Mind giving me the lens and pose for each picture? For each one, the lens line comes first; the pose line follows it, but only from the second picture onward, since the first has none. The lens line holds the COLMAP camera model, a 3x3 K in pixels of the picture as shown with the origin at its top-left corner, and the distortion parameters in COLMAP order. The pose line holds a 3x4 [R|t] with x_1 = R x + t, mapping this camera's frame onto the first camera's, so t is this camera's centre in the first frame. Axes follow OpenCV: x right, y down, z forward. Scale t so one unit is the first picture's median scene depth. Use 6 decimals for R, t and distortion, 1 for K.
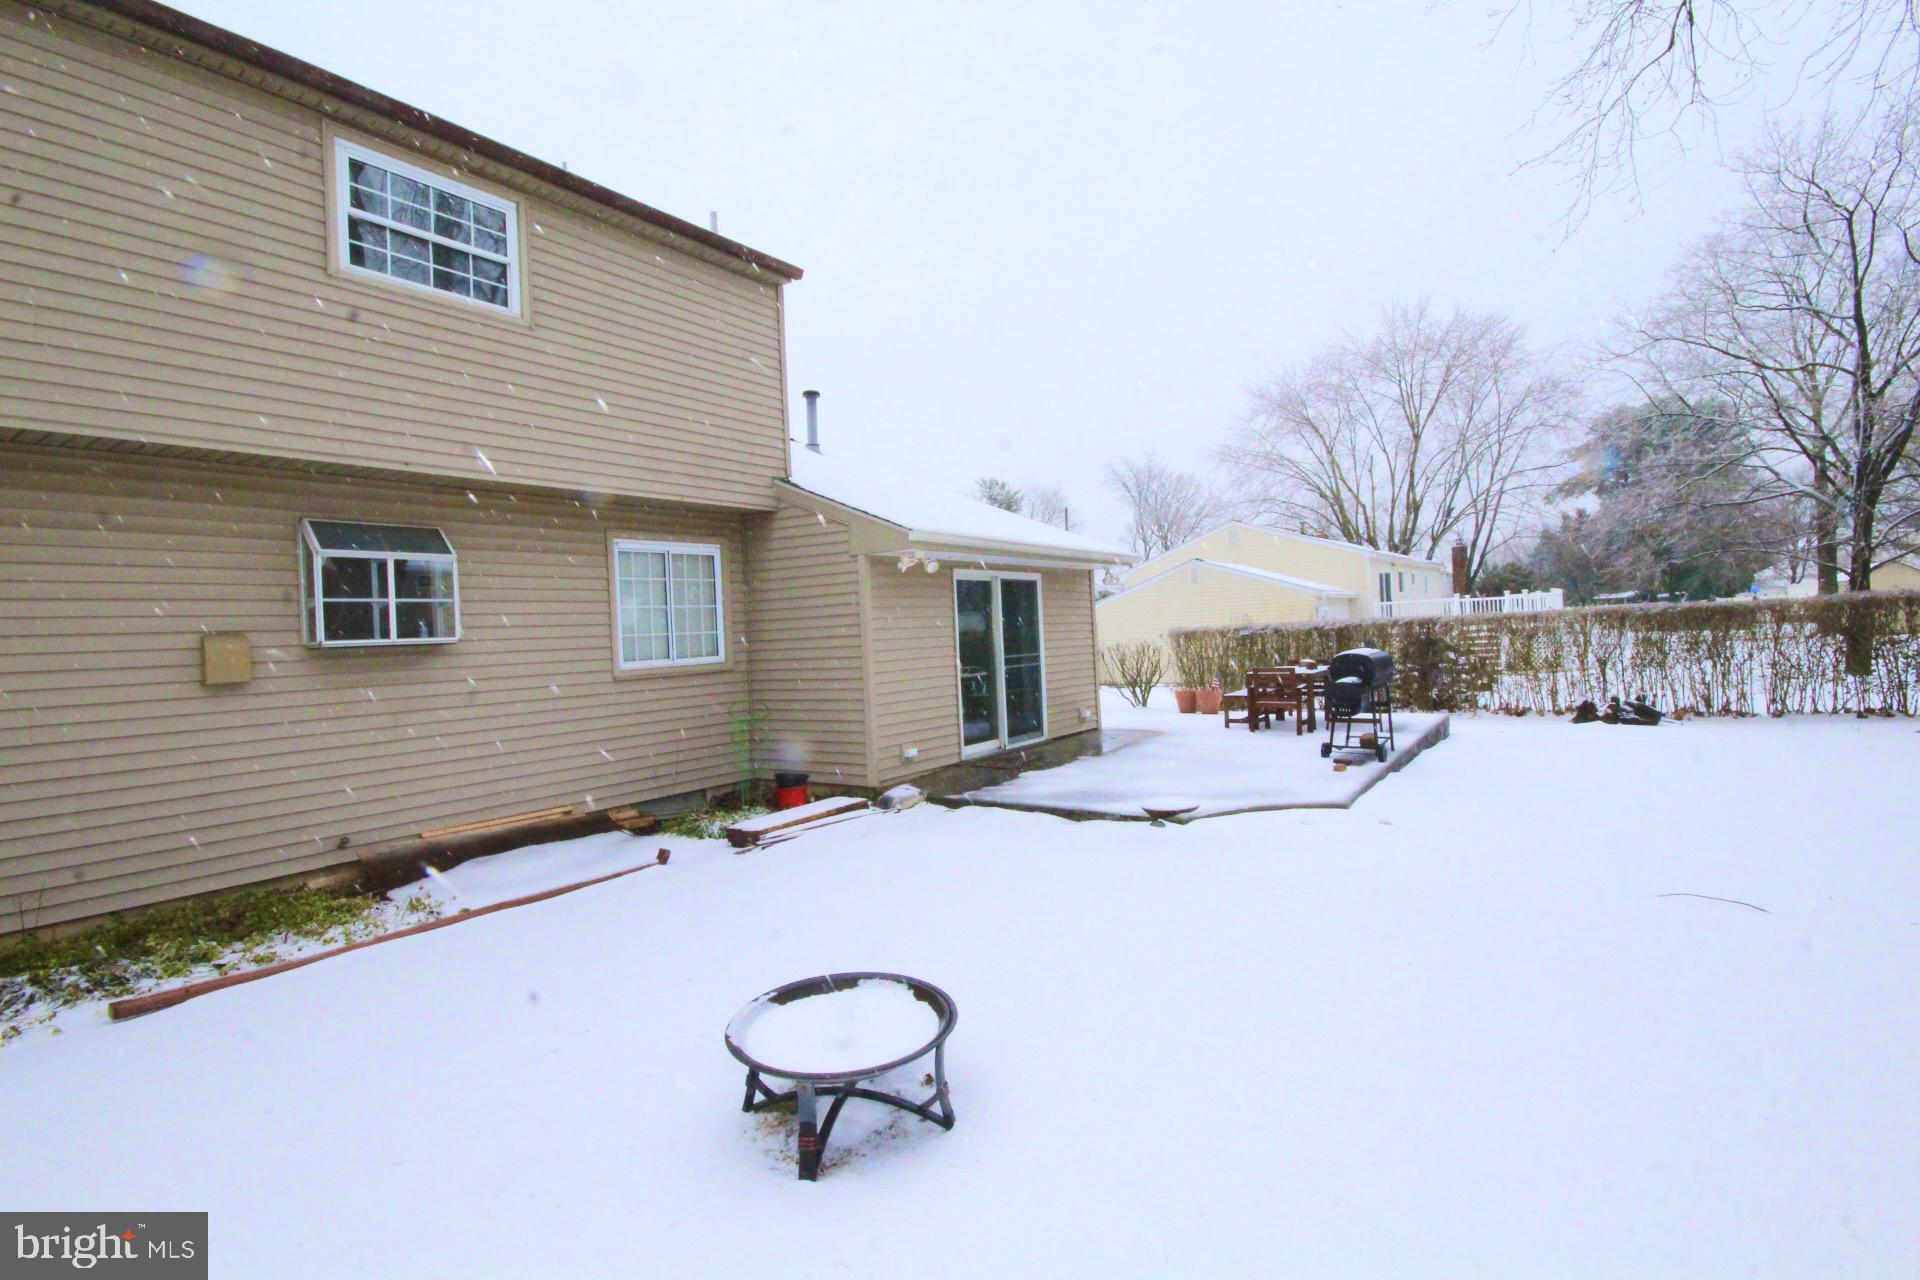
lens RADIAL K [[887.1, 0, 960.4], [0, 887.1, 632.5], [0, 0, 1]] dist [-0.003671, -0.004558]
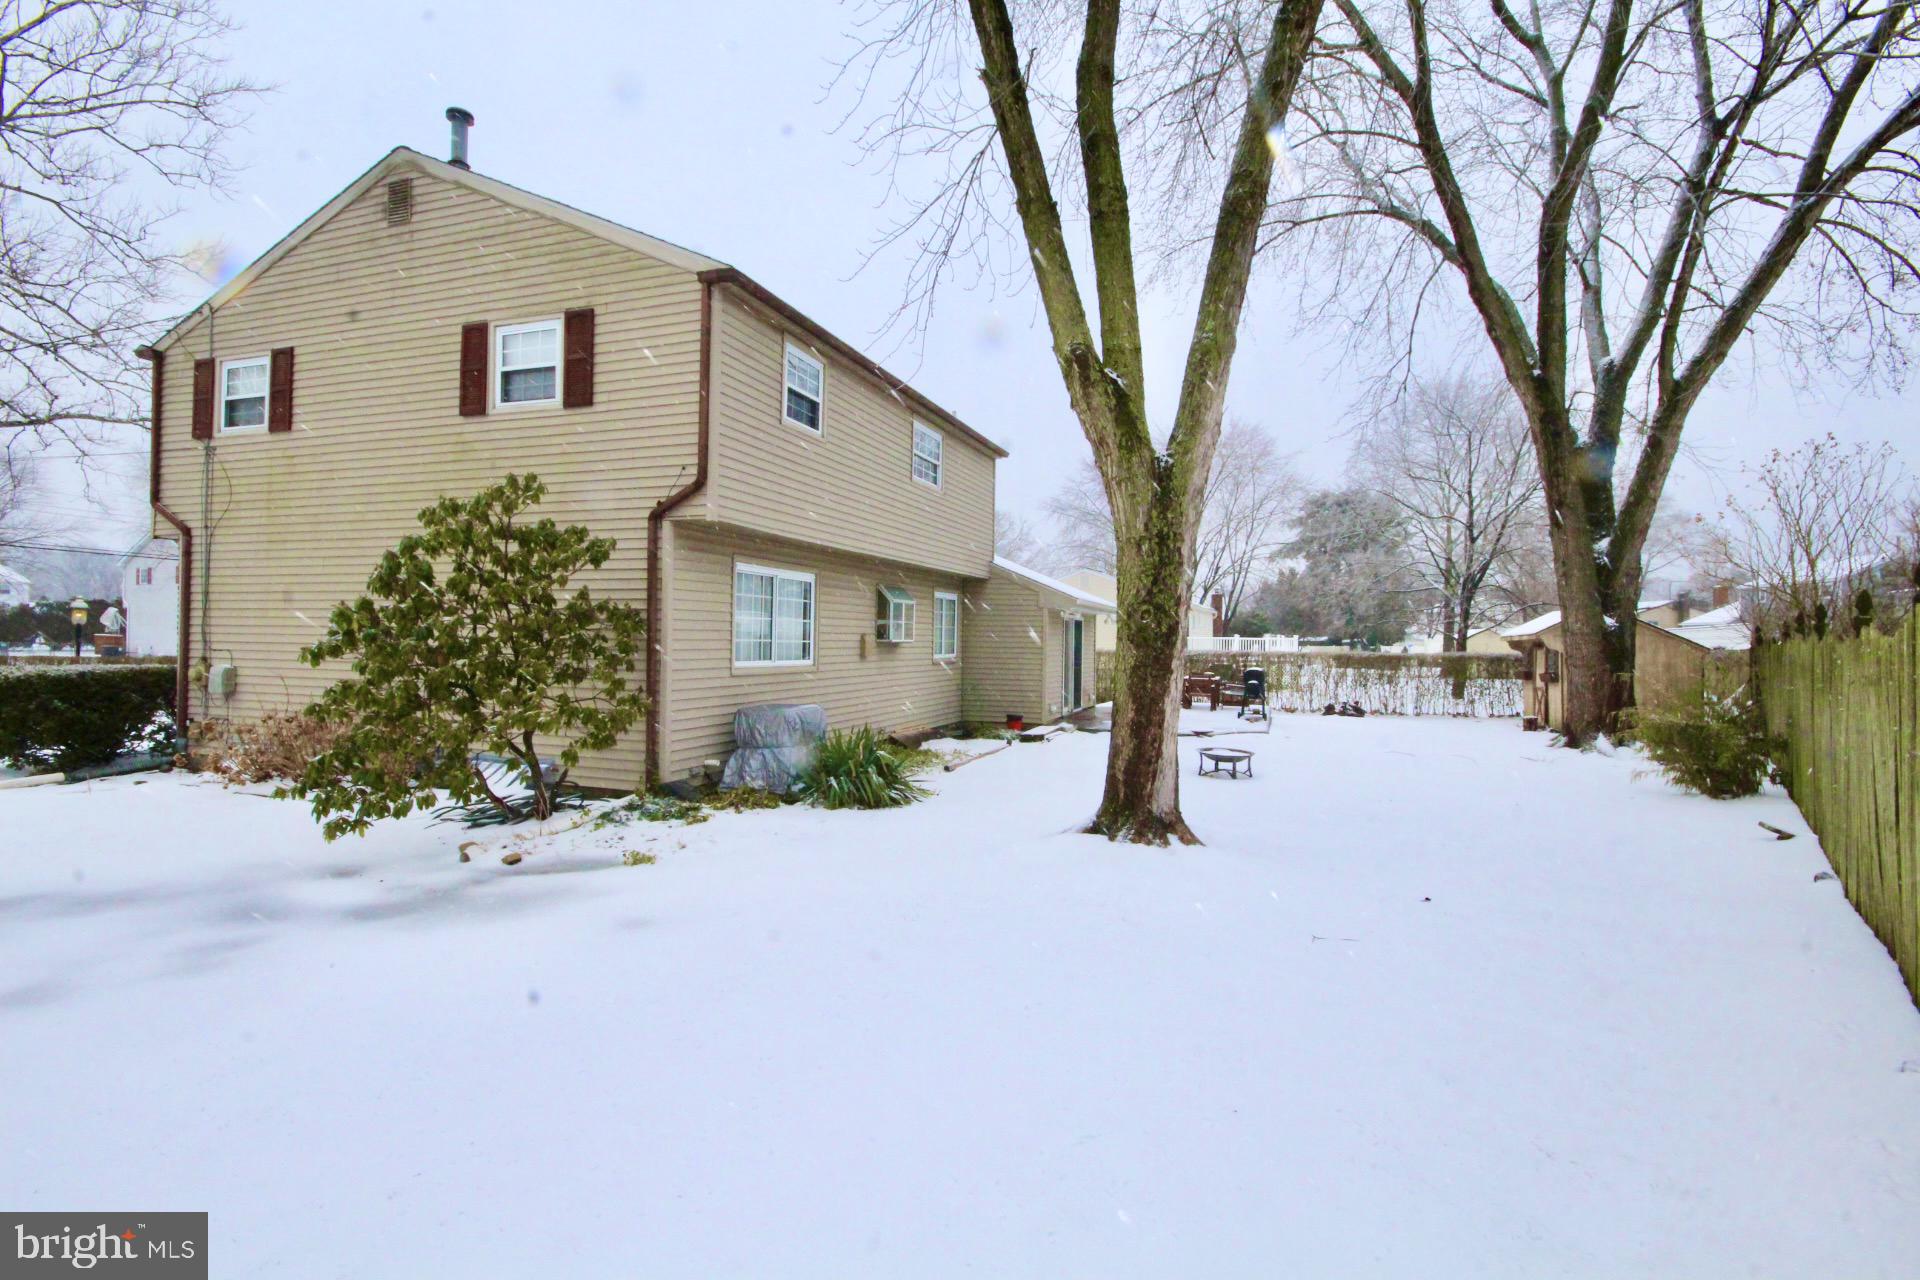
lens RADIAL K [[887.1, 0, 962.7], [0, 887.1, 638.9], [0, 0, 1]] dist [-0.003671, -0.004558]
pose [[0.960980, 0.061399, 0.269719, -0.373246], [-0.061104, 0.998086, -0.009498, 0.006137], [-0.269786, -0.007354, 0.962892, -0.395700]]
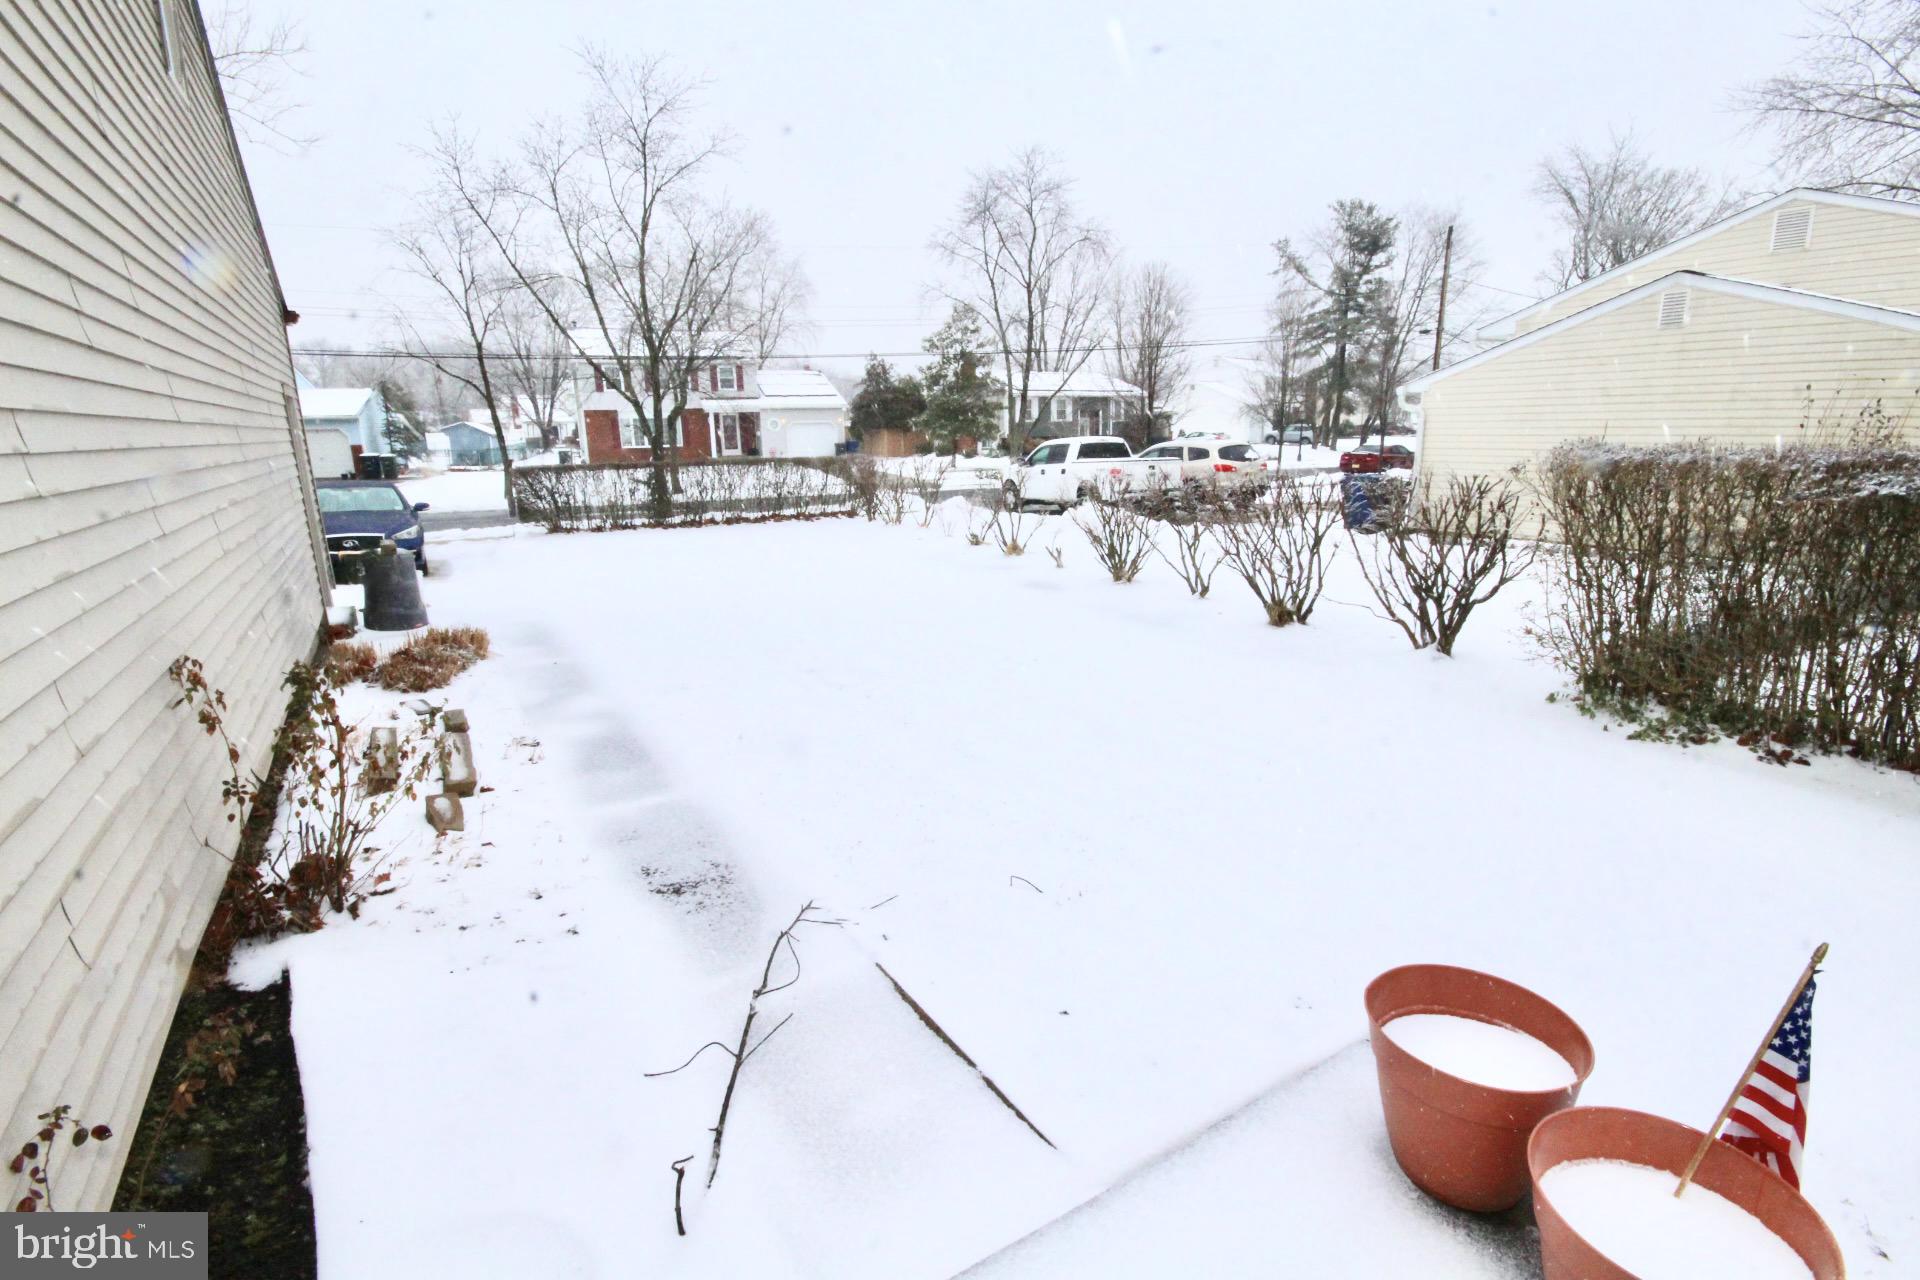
lens RADIAL K [[887.1, 0, 957.0], [0, 887.1, 645.5], [0, 0, 1]] dist [-0.003671, -0.004558]
pose [[0.924504, 0.110792, -0.364715, 0.162366], [-0.014342, 0.966259, 0.257174, -0.015168], [0.380902, -0.232527, 0.894899, 0.620778]]
